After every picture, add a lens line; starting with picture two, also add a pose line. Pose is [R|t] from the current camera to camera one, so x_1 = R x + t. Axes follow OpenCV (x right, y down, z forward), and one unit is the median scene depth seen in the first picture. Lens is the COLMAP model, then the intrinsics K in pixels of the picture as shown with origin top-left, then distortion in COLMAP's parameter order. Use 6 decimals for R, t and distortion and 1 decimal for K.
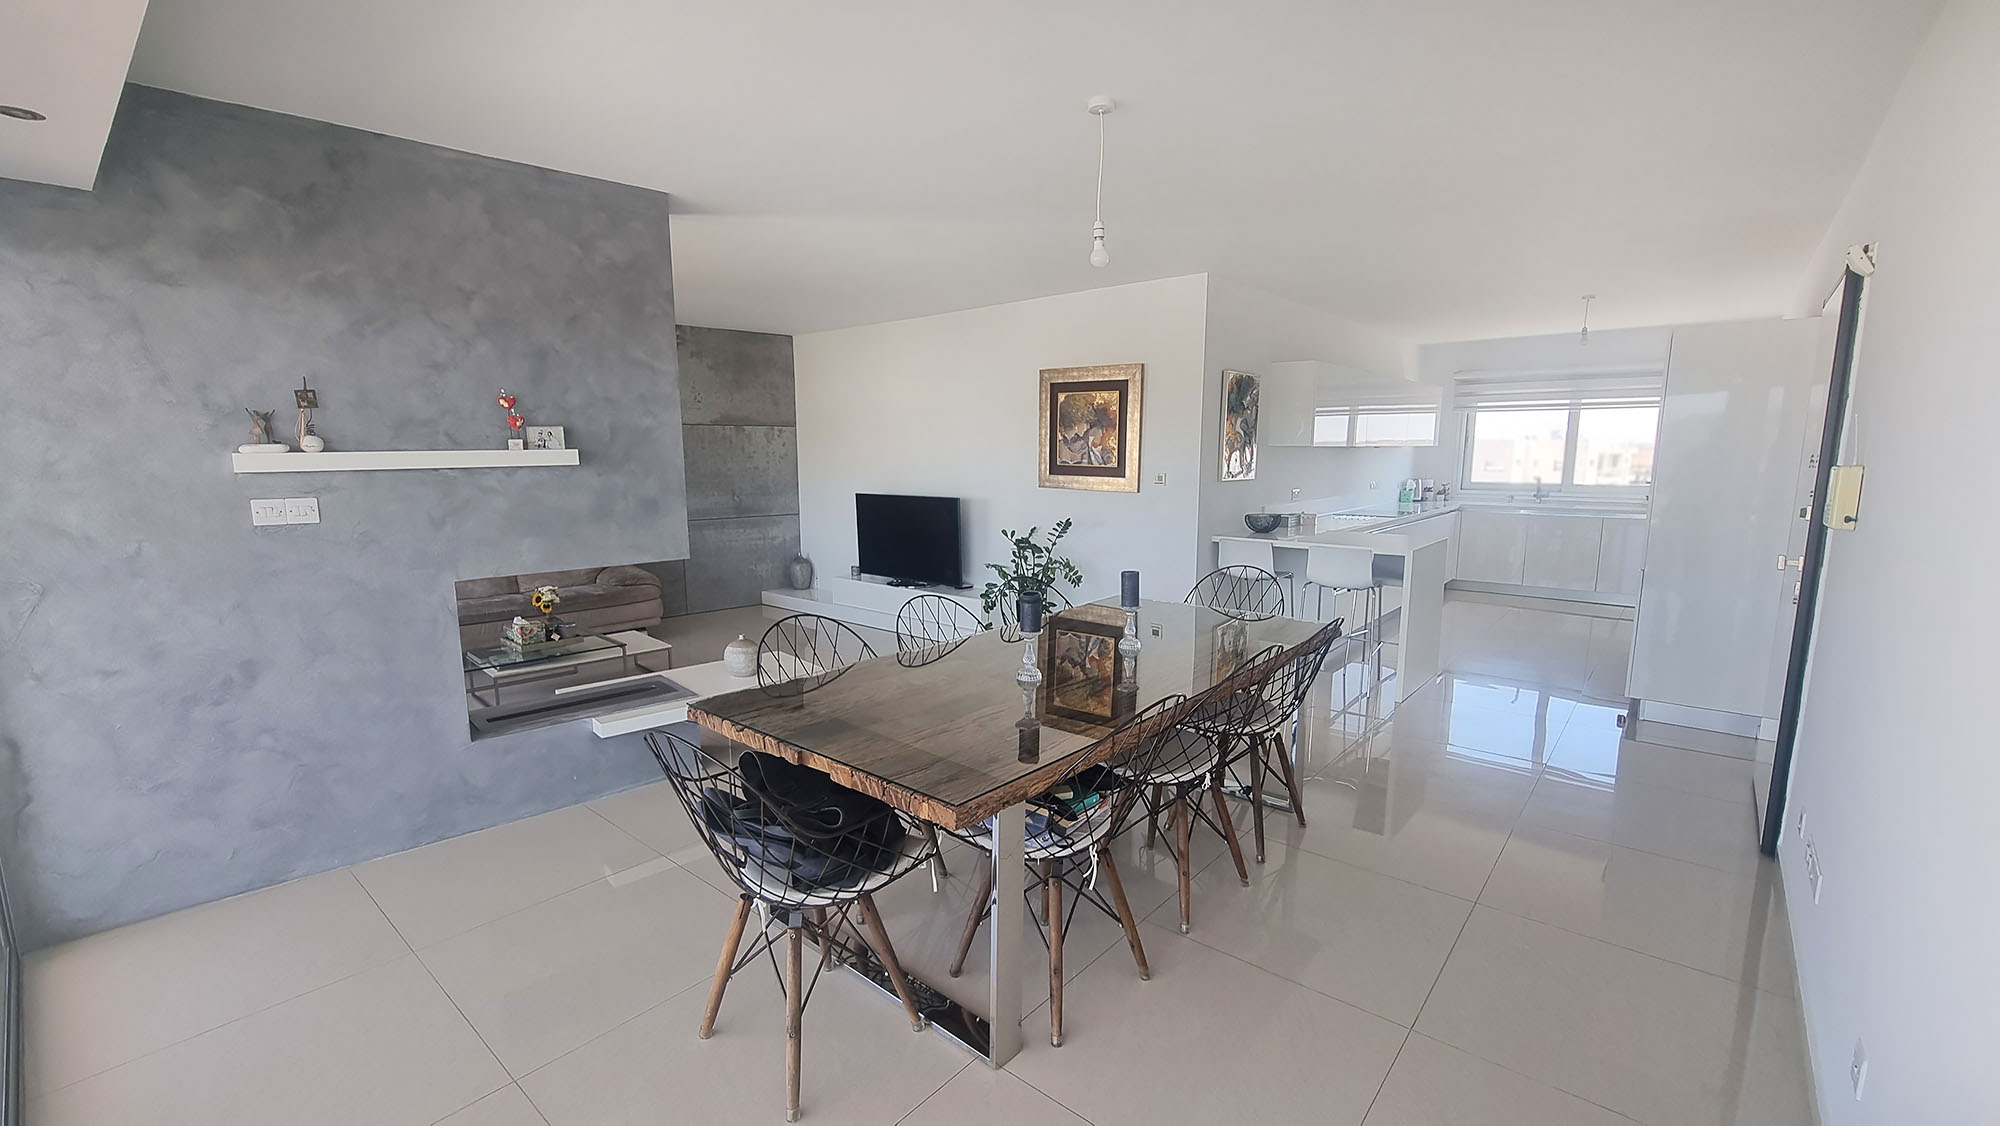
lens RADIAL K [[814.3, 0, 1009.8], [0, 814.3, 568.5], [0, 0, 1]] dist [-0.010670, -0.000127]
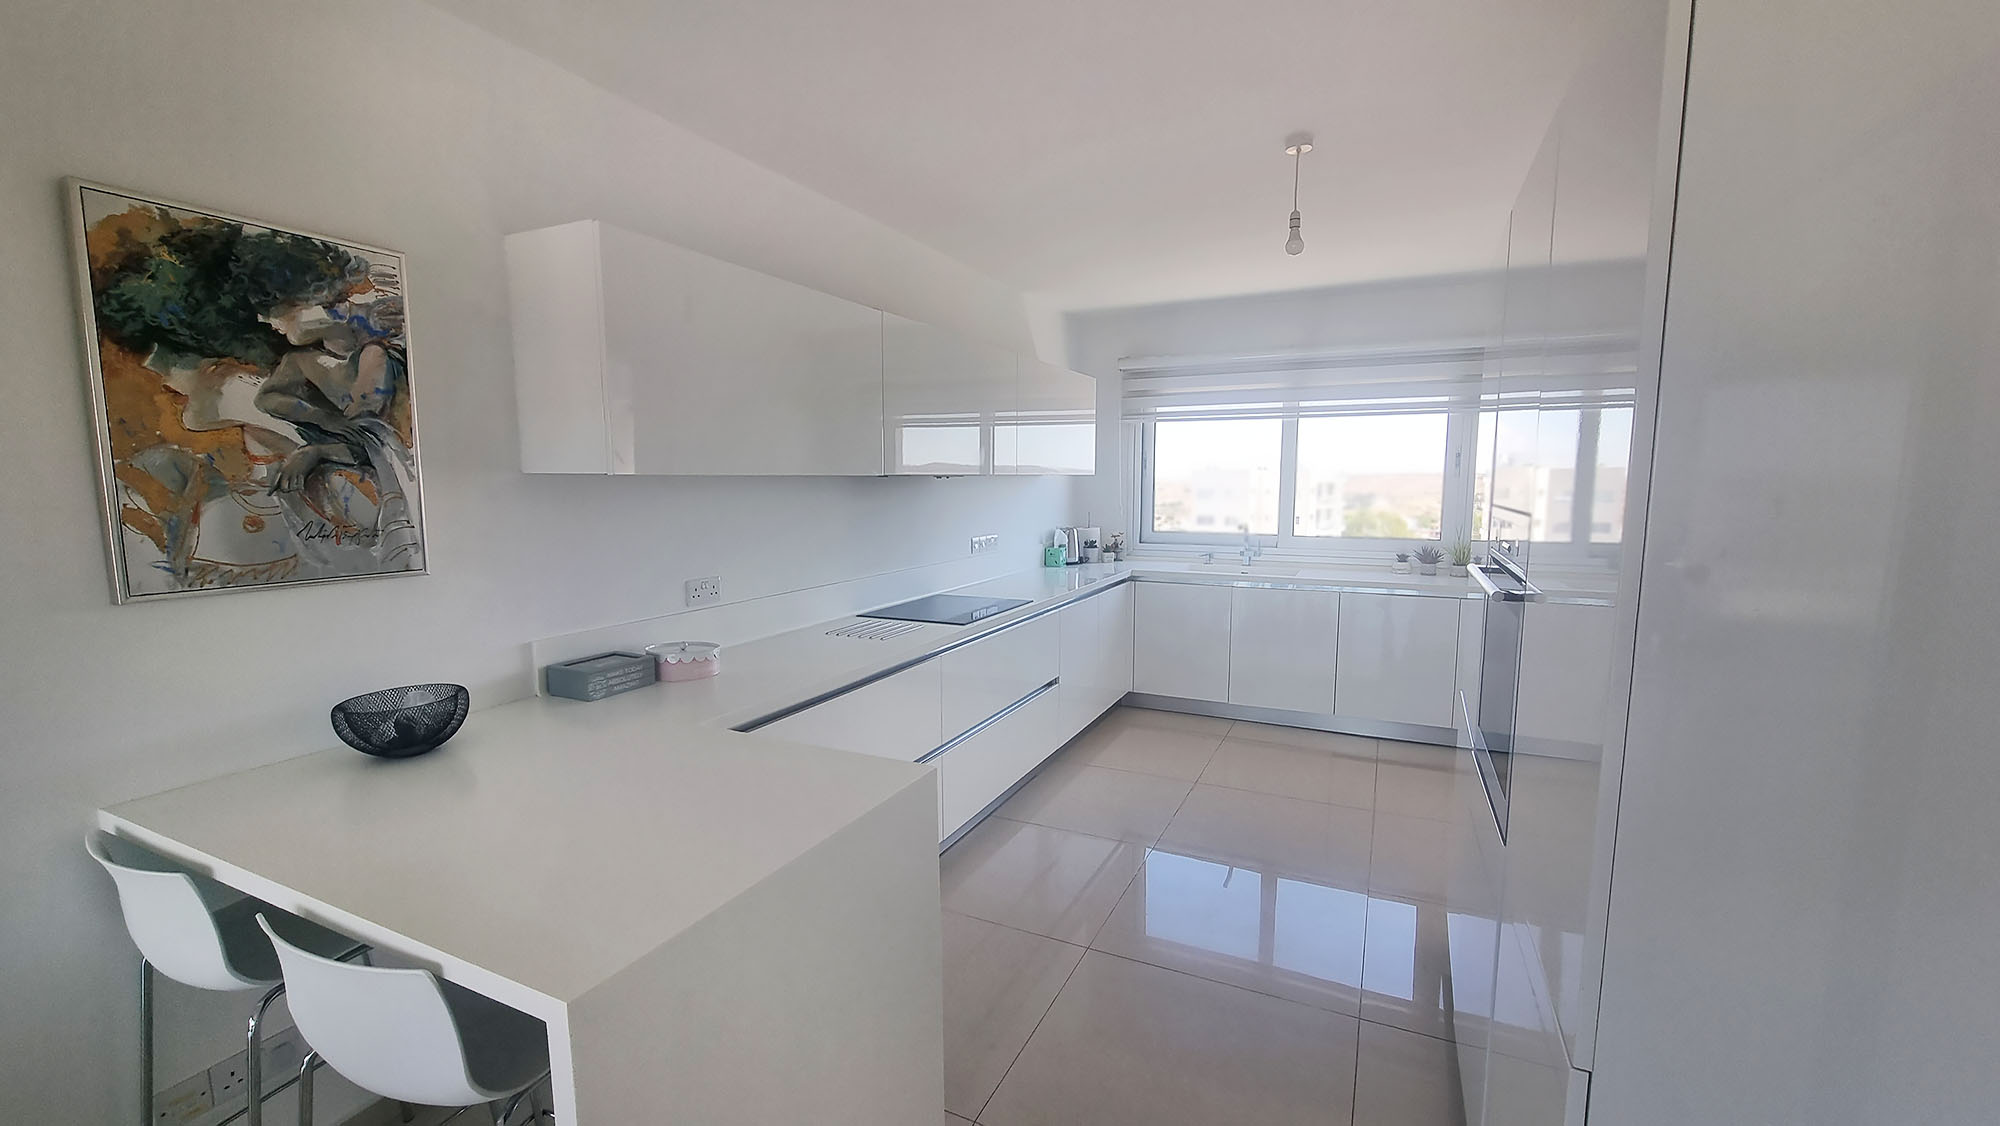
lens RADIAL K [[814.3, 0, 993.9], [0, 814.3, 582.9], [0, 0, 1]] dist [-0.010670, -0.000127]
pose [[0.969293, -0.018282, 0.245227, 0.293198], [0.029938, 0.998588, -0.043890, -0.043060], [-0.244078, 0.049884, 0.968472, 0.418256]]
